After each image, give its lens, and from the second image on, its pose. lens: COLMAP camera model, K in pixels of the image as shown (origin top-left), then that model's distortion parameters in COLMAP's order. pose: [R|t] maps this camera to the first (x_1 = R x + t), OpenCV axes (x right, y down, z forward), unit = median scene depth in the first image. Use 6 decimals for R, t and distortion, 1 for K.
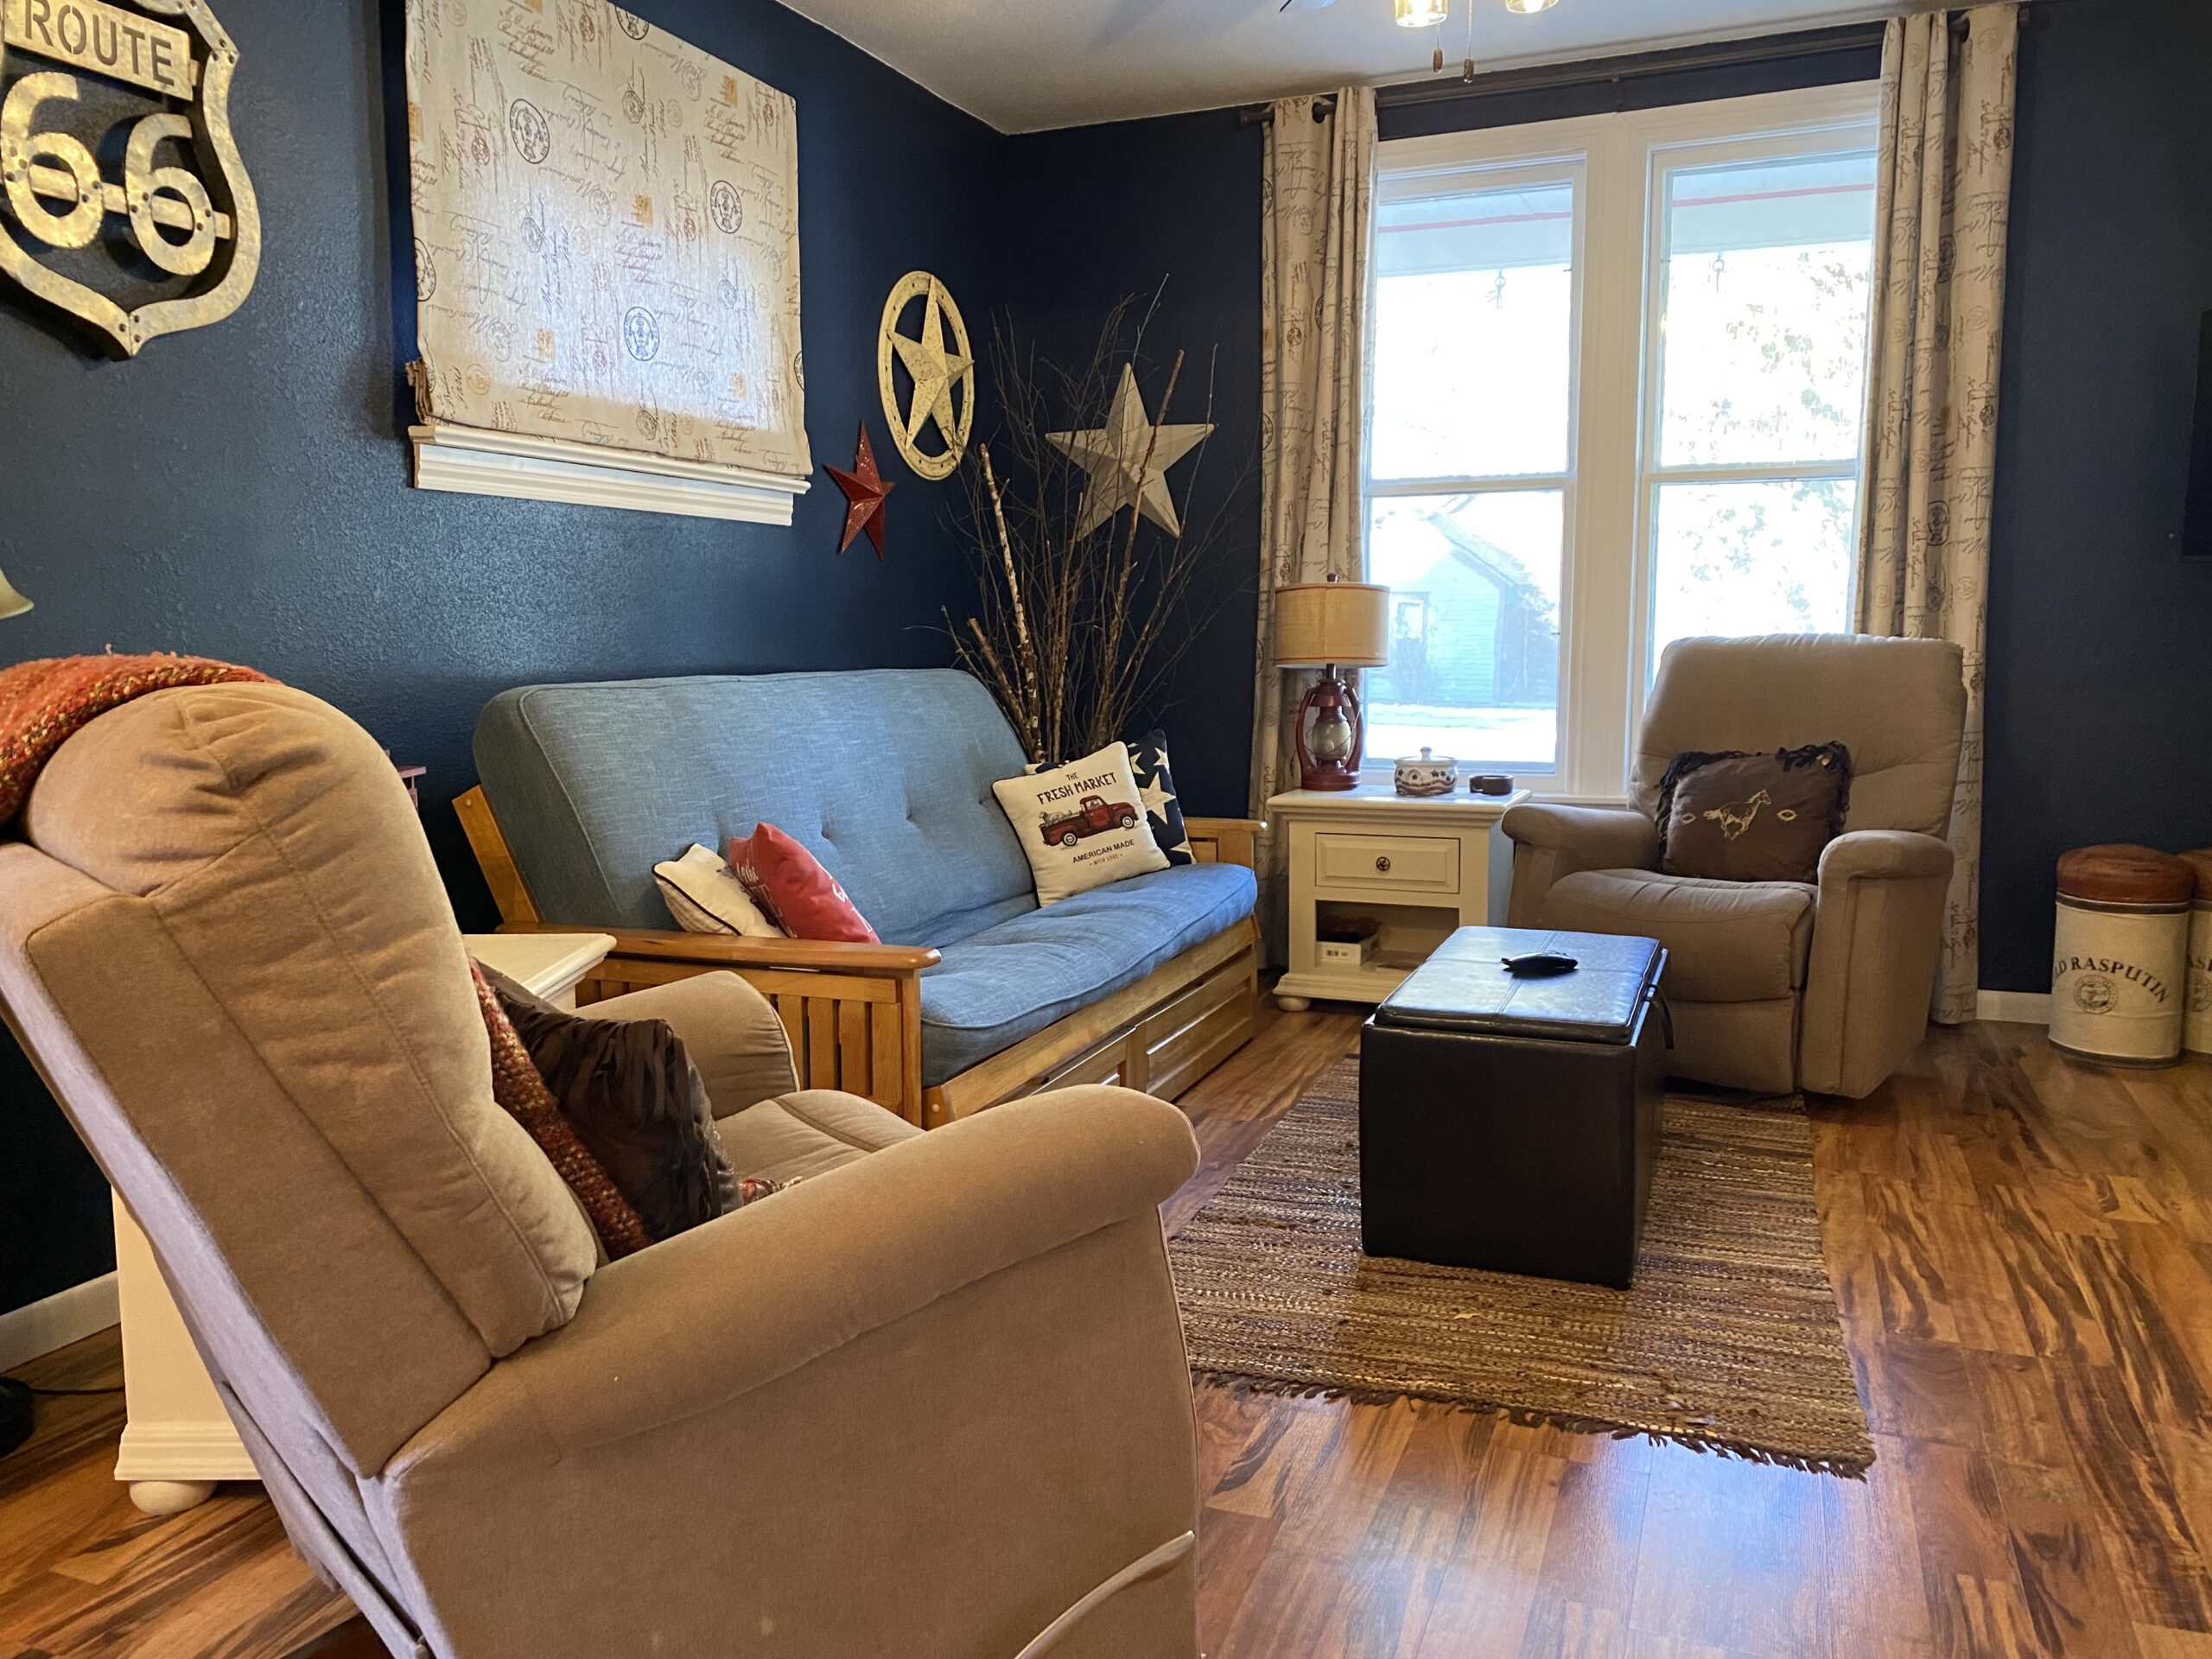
lens RADIAL K [[1704.8, 0, 1106.9], [0, 1704.8, 834.4], [0, 0, 1]] dist [-0.010929, 0.040352]
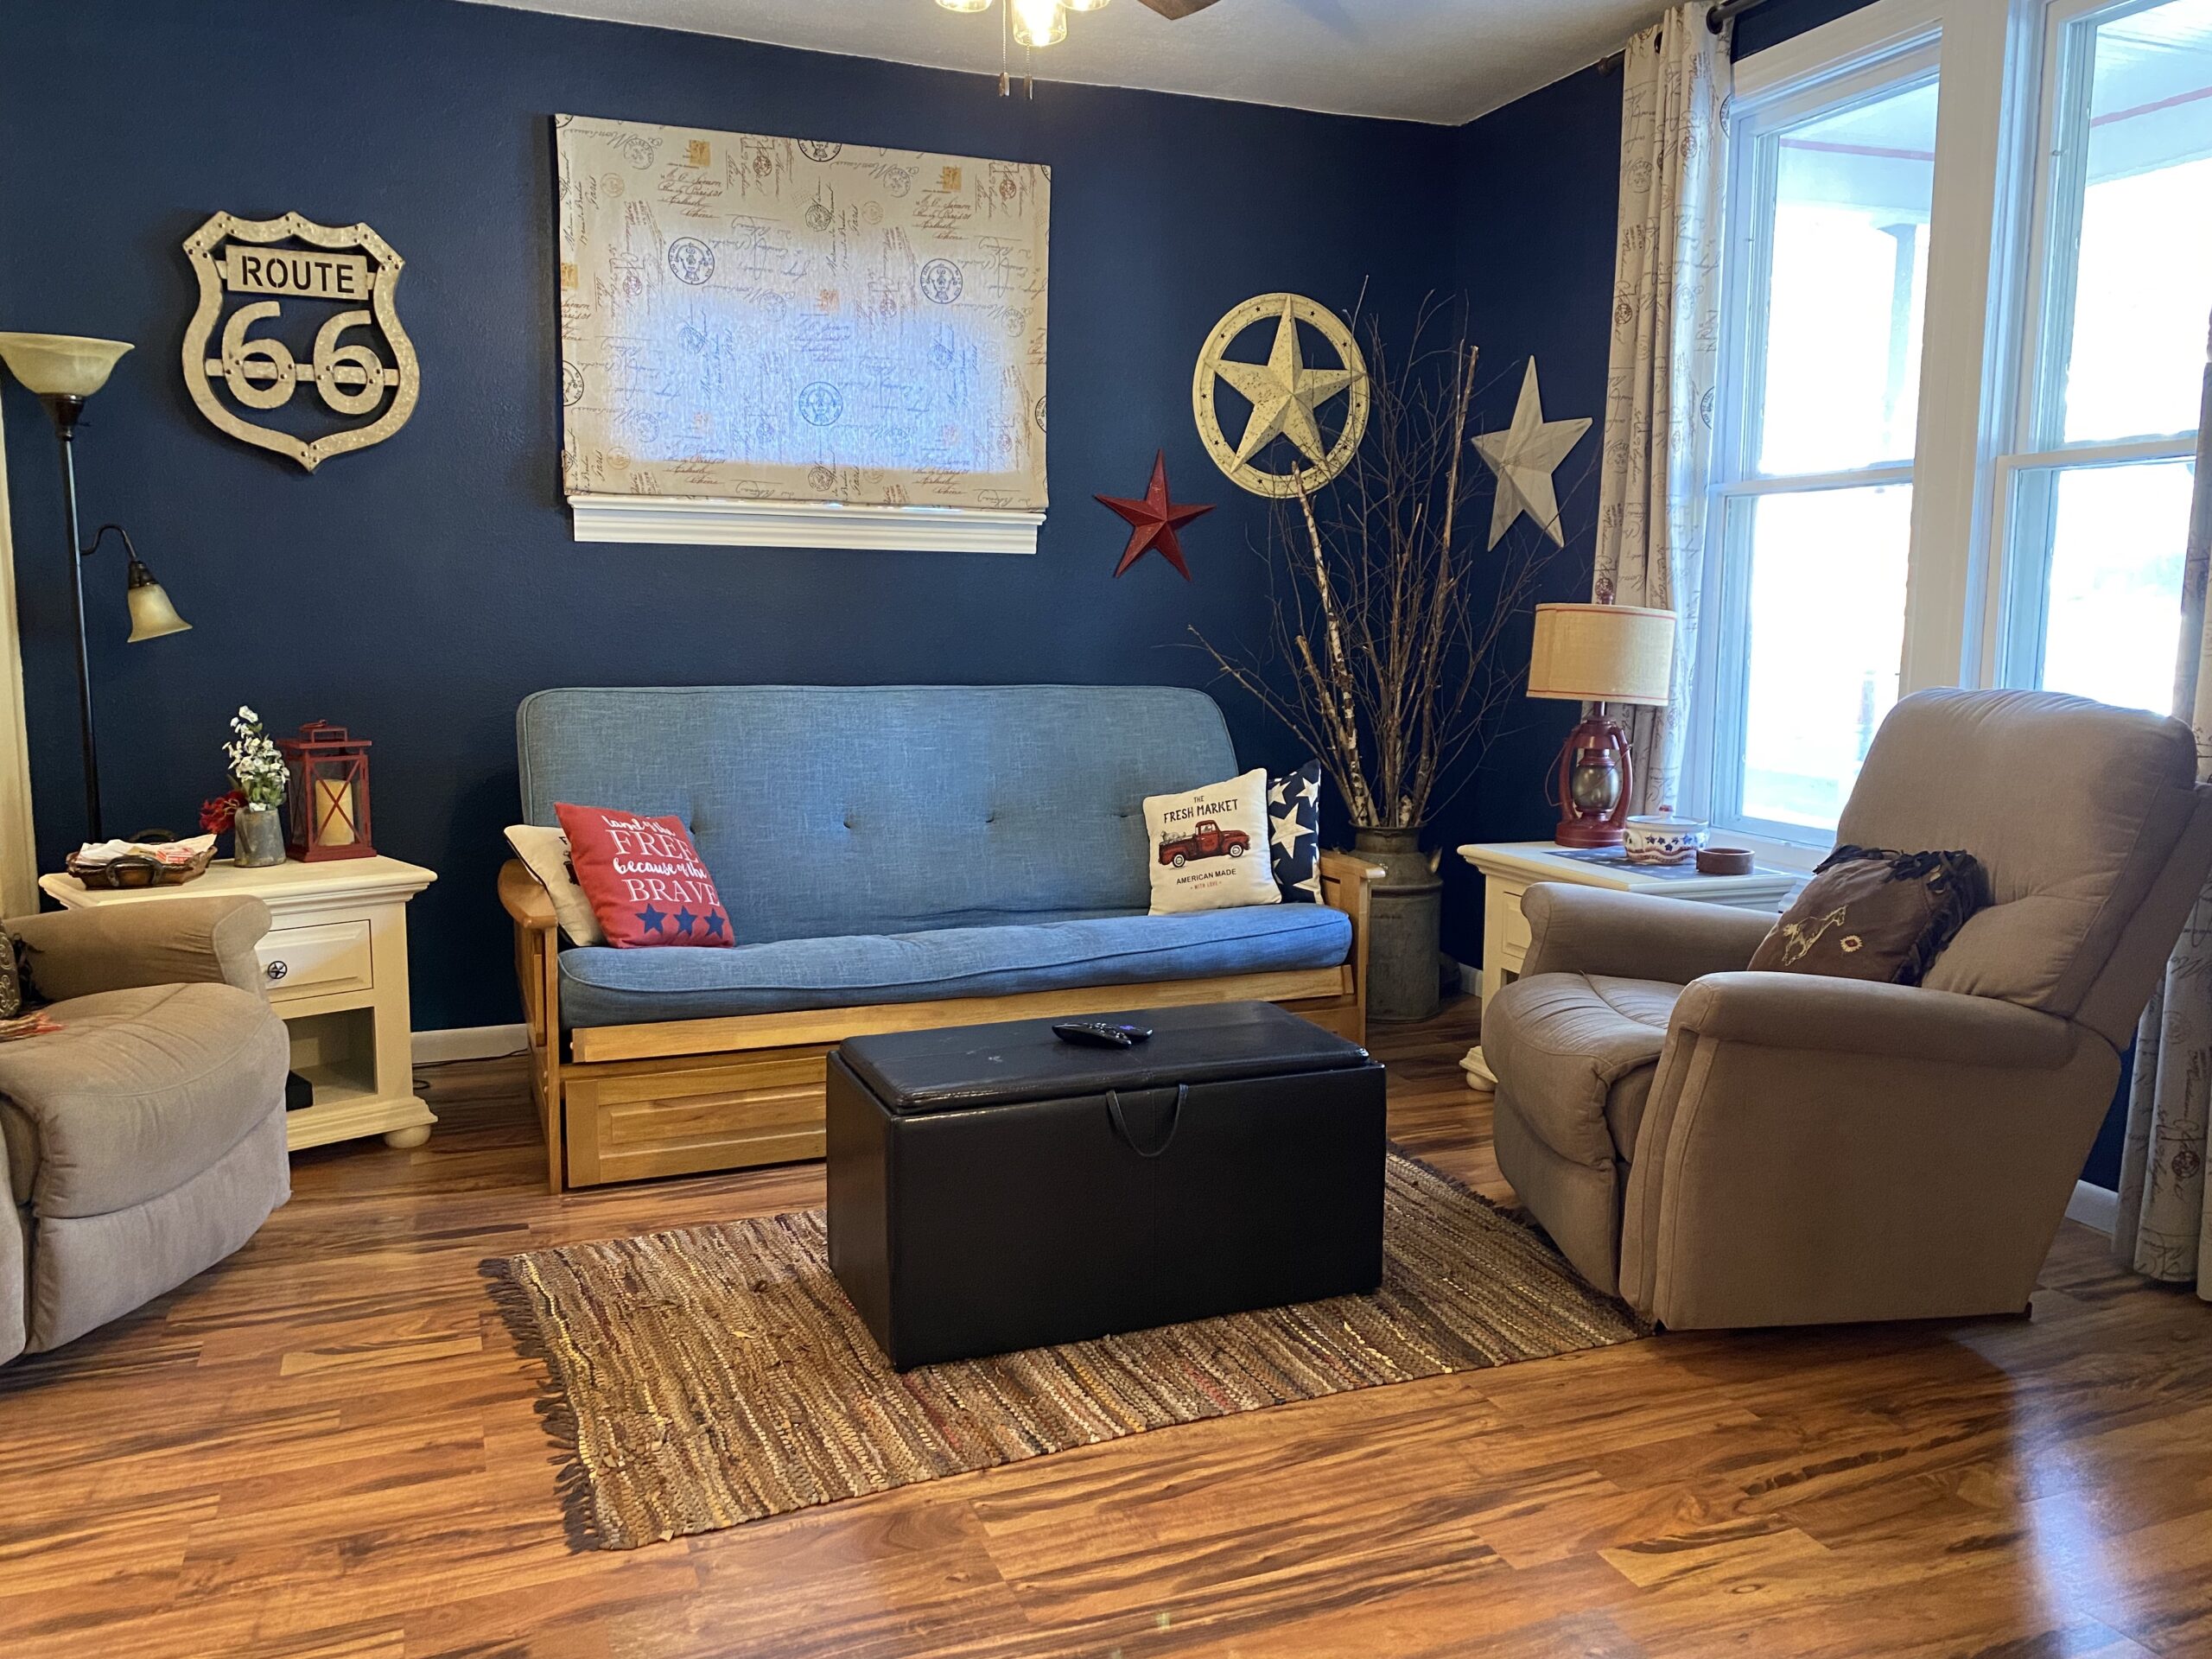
lens RADIAL K [[1714.8, 0, 1106.0], [0, 1714.8, 829.5], [0, 0, 1]] dist [0.030670, 0.002286]
pose [[0.690637, 0.105587, -0.715453, 0.679782], [-0.098762, 0.993787, 0.051327, -0.063947], [0.716427, 0.035211, 0.696773, 0.258453]]
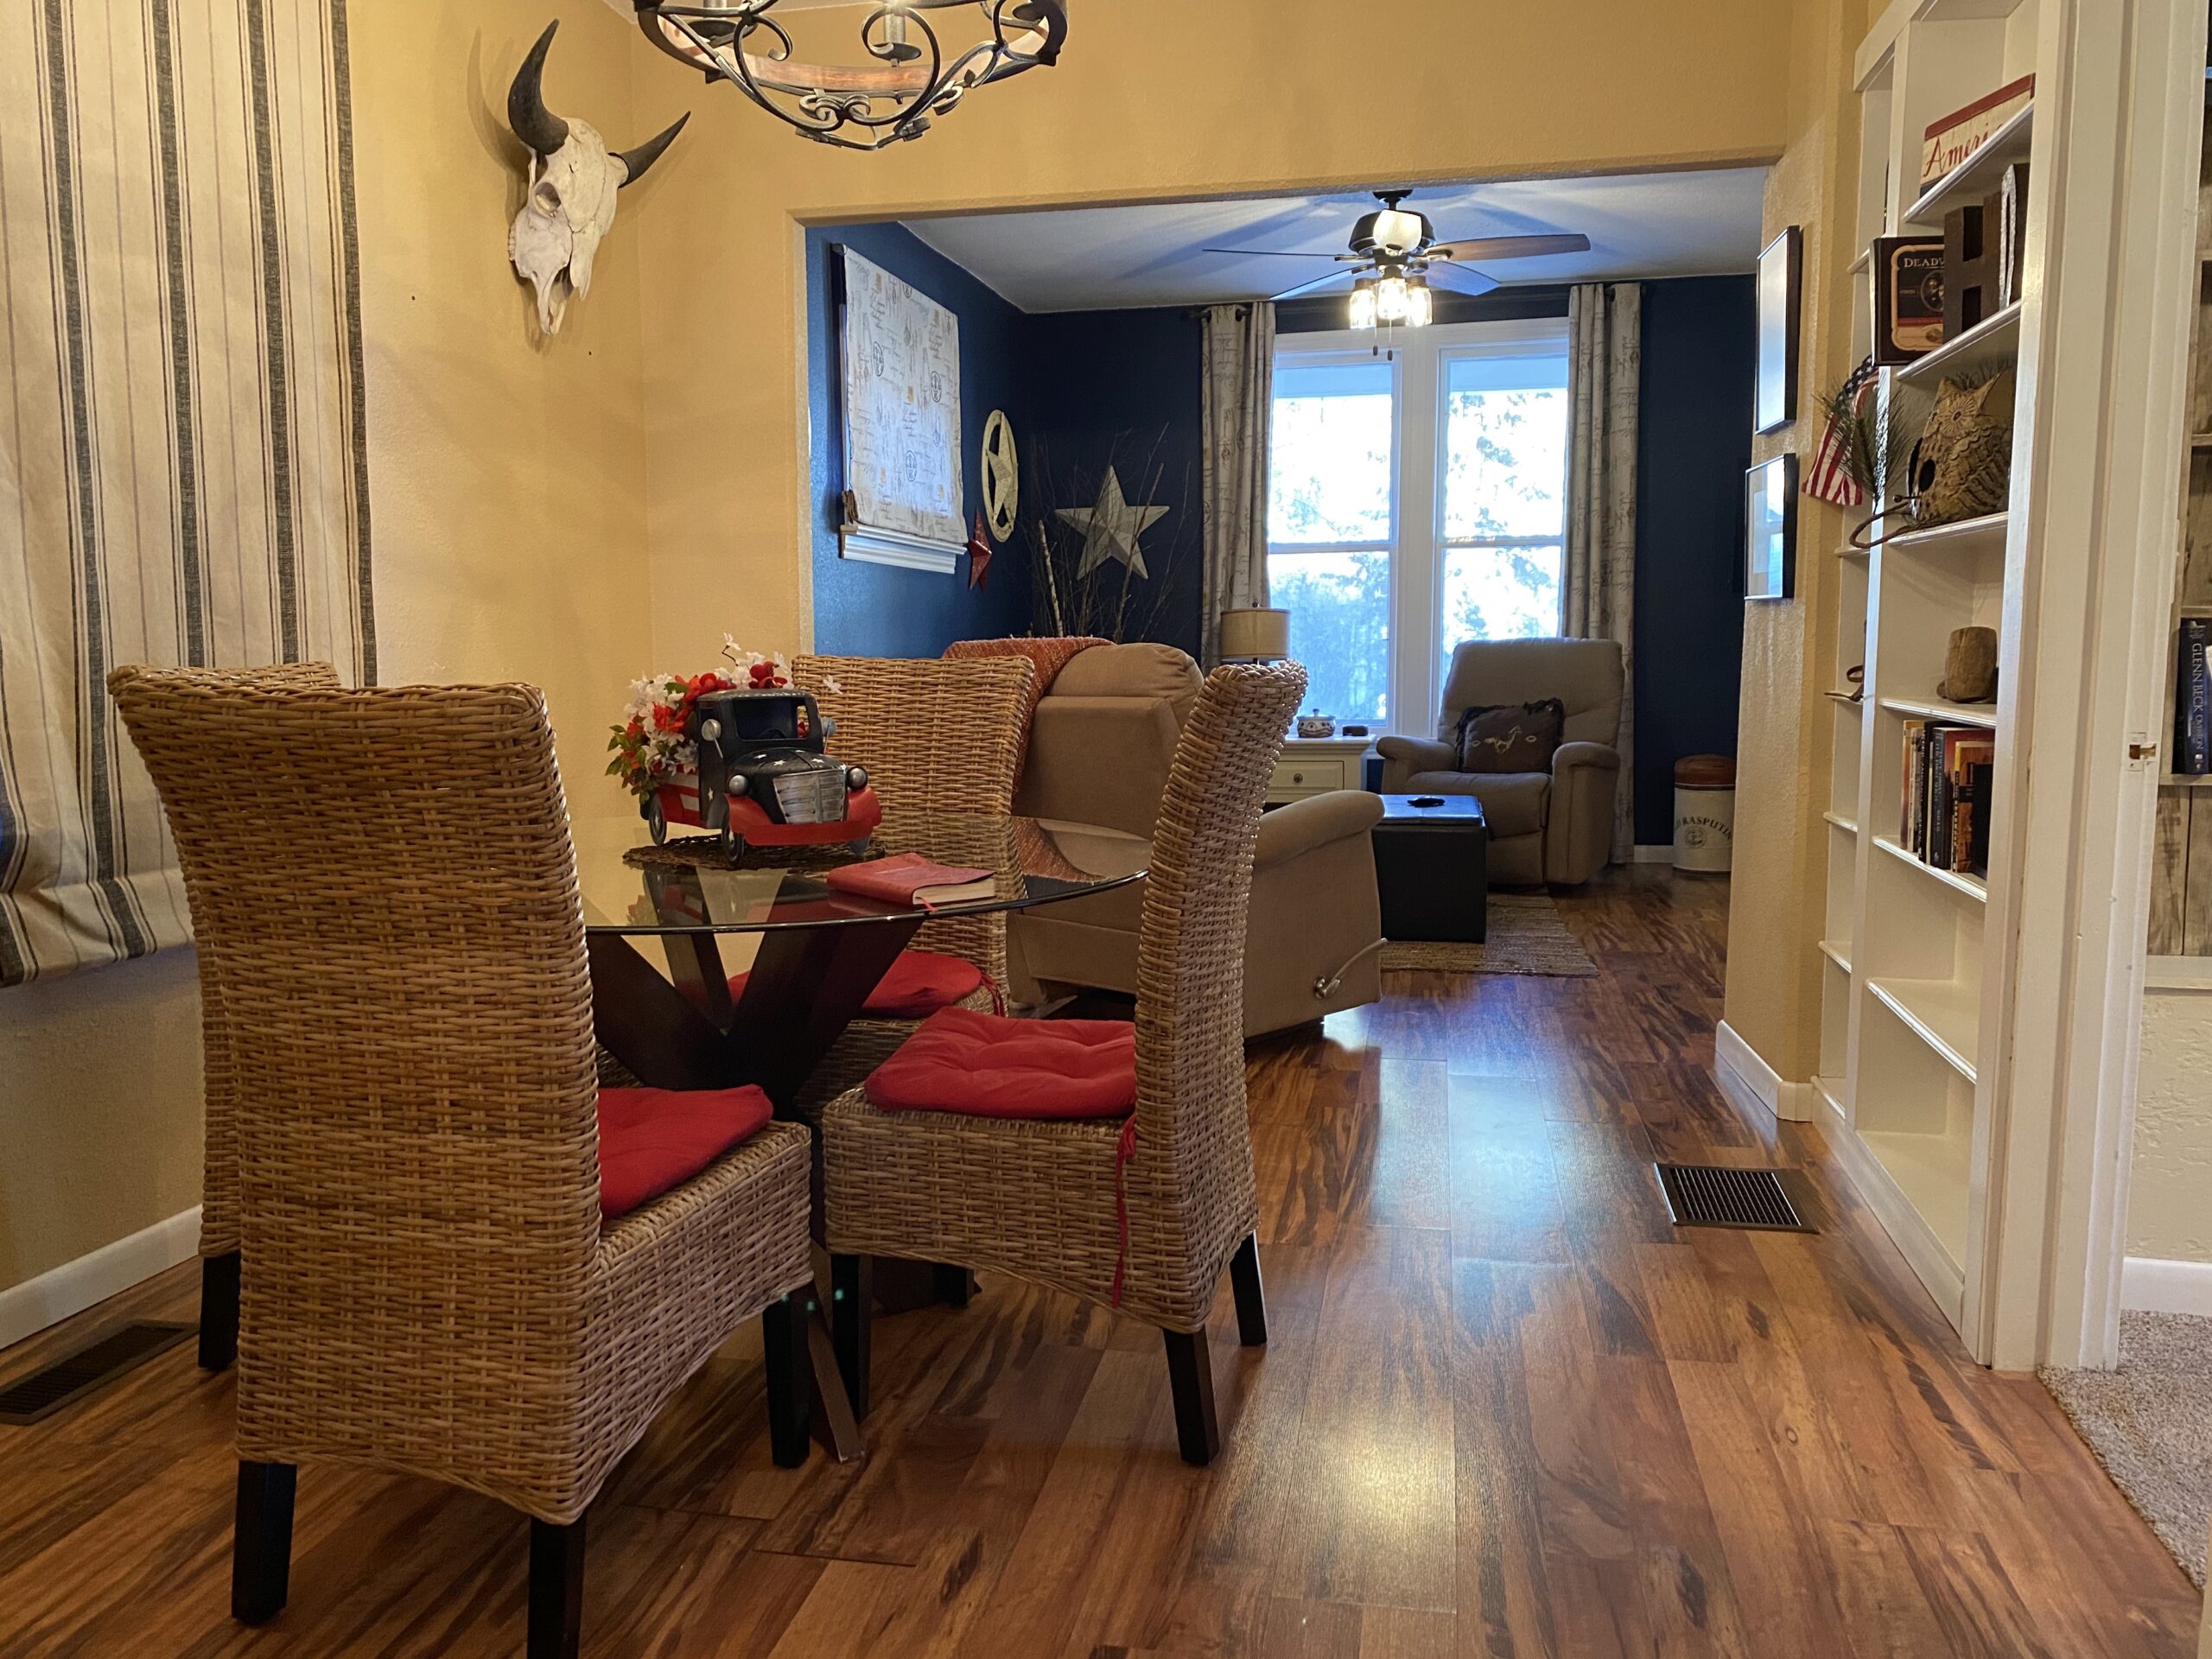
lens RADIAL K [[1701.8, 0, 1106.0], [0, 1701.8, 842.0], [0, 0, 1]] dist [0.055005, -0.077460]
pose [[0.984238, -0.024298, 0.175171, -0.340196], [0.025541, 0.999662, -0.004848, 0.090490], [-0.174994, 0.009246, 0.984526, -0.651954]]
